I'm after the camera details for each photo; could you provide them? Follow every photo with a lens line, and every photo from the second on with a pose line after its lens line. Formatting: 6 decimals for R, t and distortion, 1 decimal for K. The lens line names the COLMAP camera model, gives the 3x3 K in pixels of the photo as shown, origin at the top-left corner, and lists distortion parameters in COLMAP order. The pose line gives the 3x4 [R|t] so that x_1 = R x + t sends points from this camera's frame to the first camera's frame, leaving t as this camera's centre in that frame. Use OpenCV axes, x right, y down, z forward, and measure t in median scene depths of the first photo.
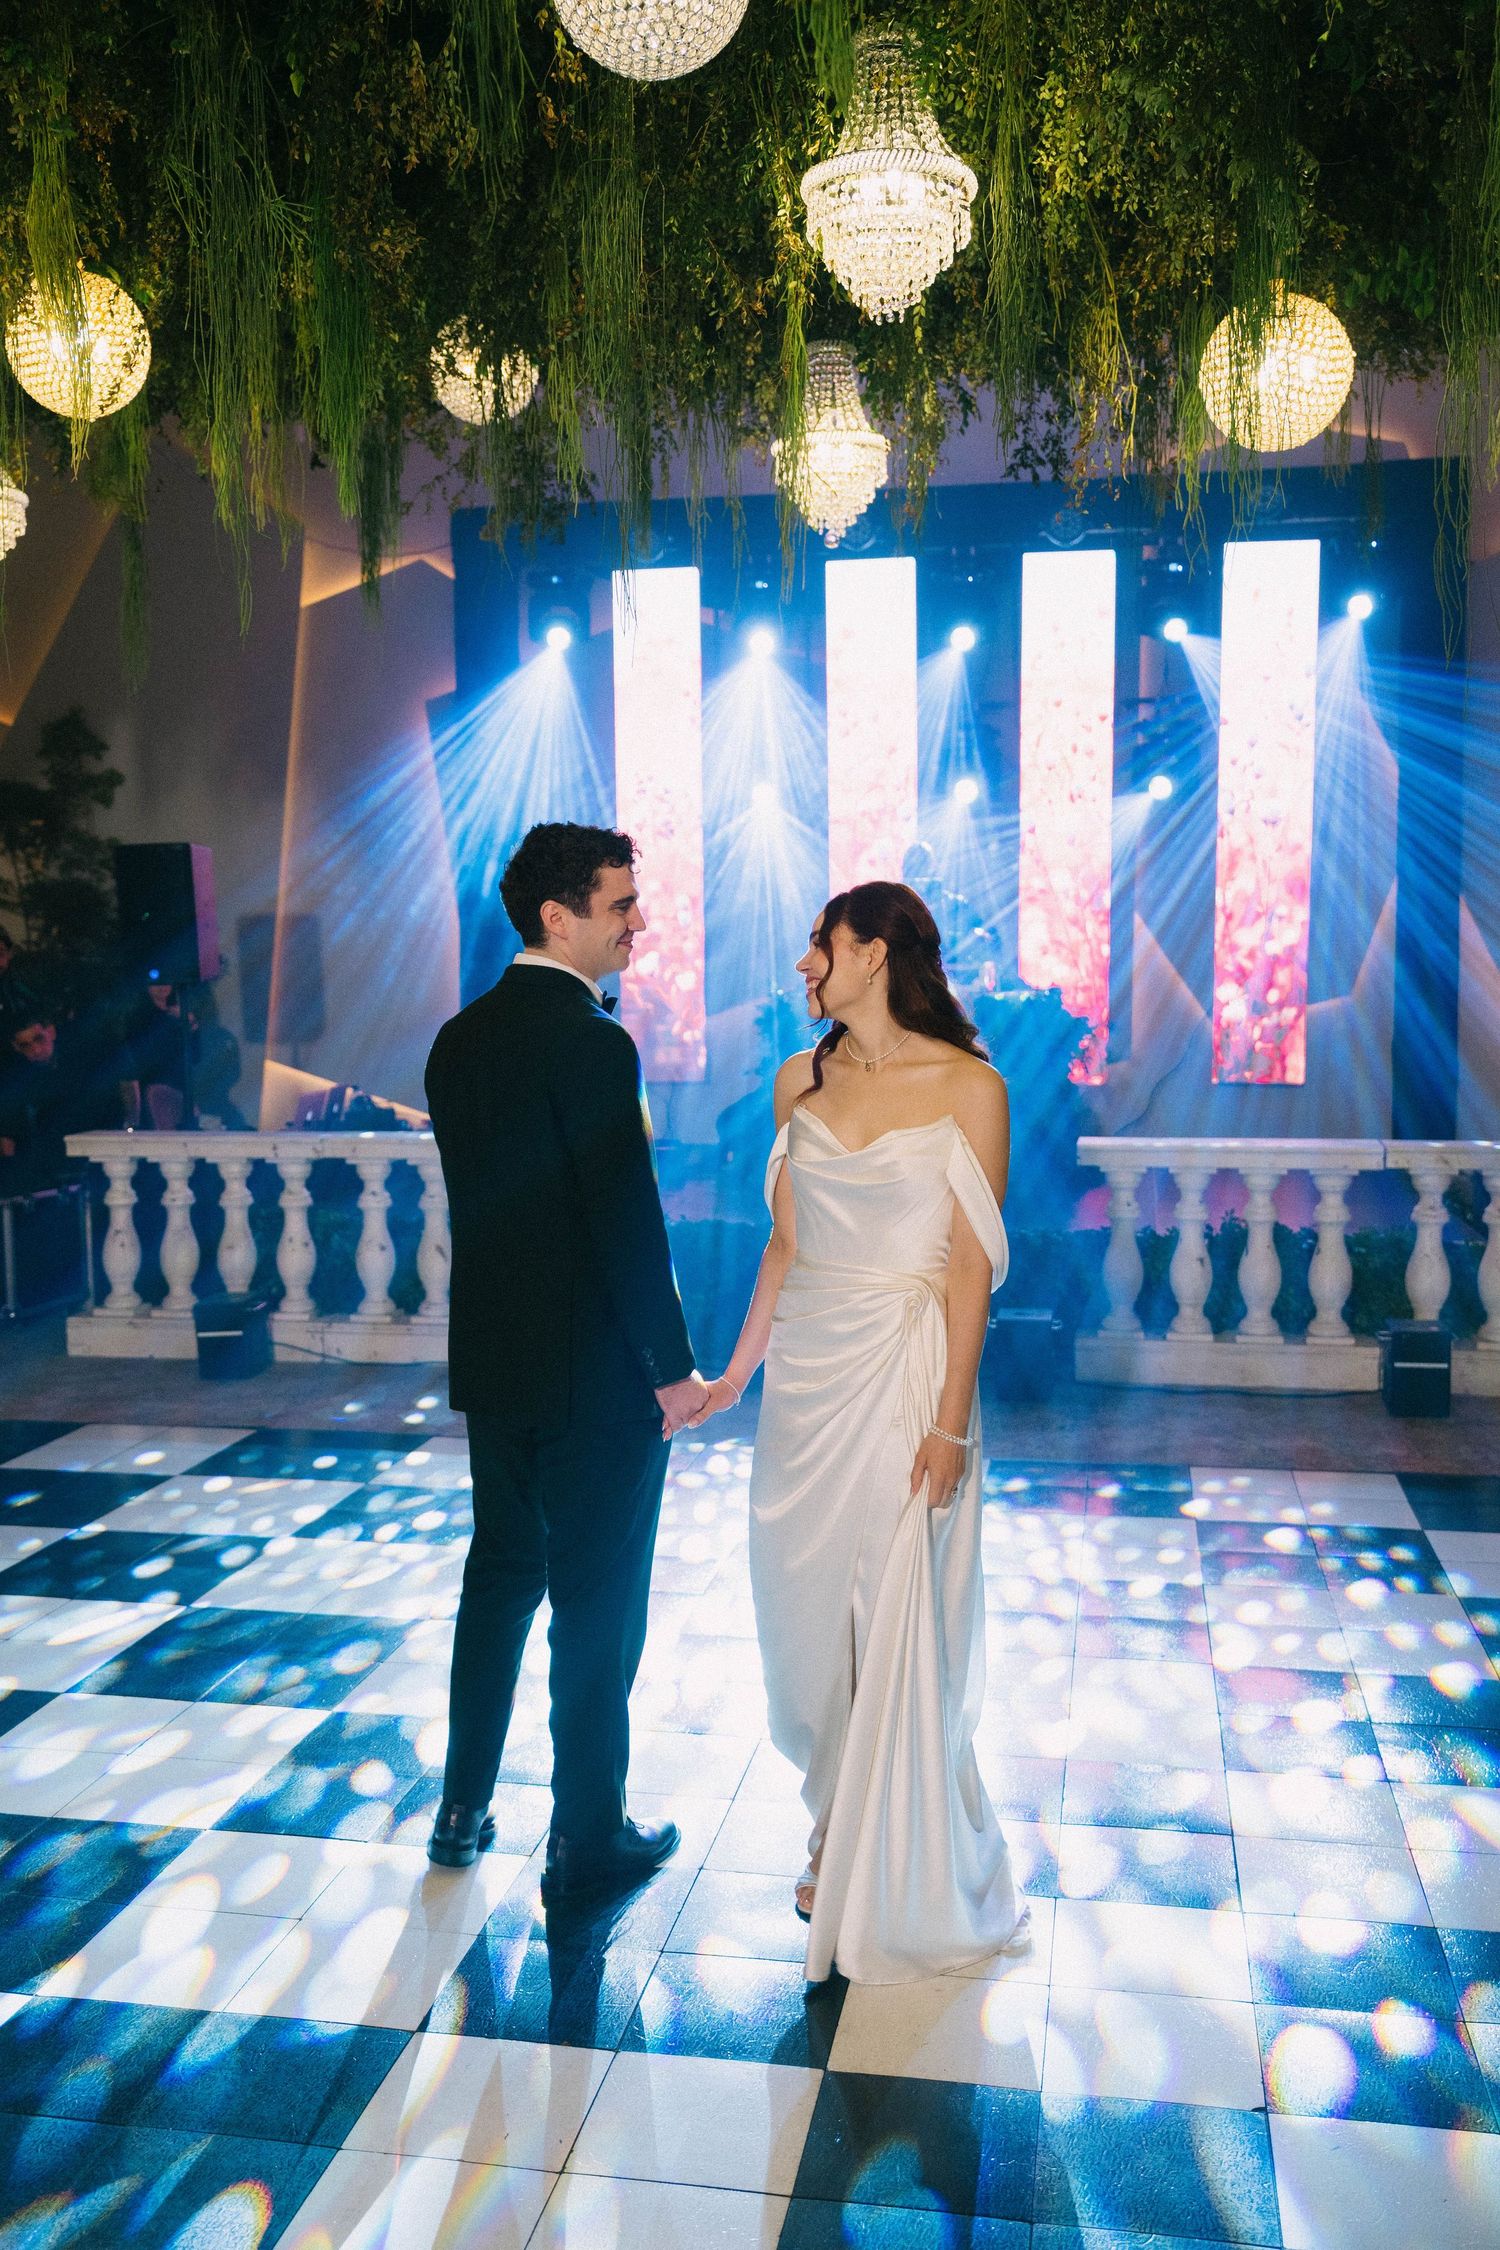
lens RADIAL K [[2120.8, 0, 732.0], [0, 2120.8, 1122.3], [0, 0, 1]] dist [0.013490, 0.000000]
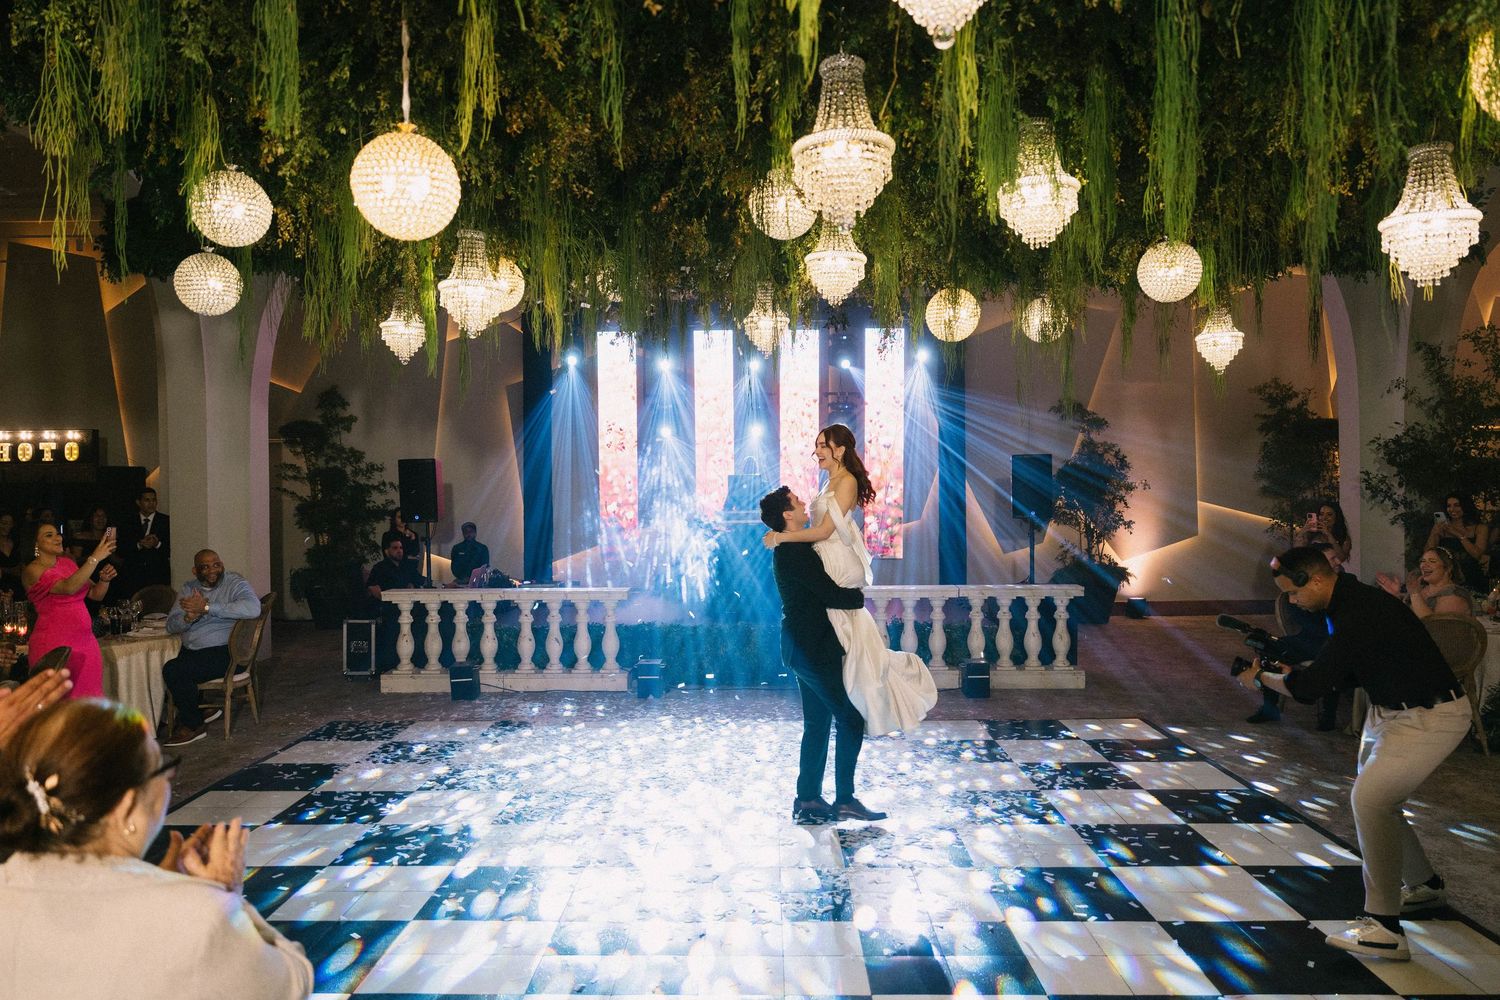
lens RADIAL K [[1035.6, 0, 751.8], [0, 1035.6, 504.2], [0, 0, 1]] dist [-0.004297, -0.000461]
pose [[0.986605, -0.003087, 0.163100, -0.109685], [0.013331, 0.998003, -0.061749, -0.013169], [-0.162584, 0.063096, 0.984675, -0.127764]]
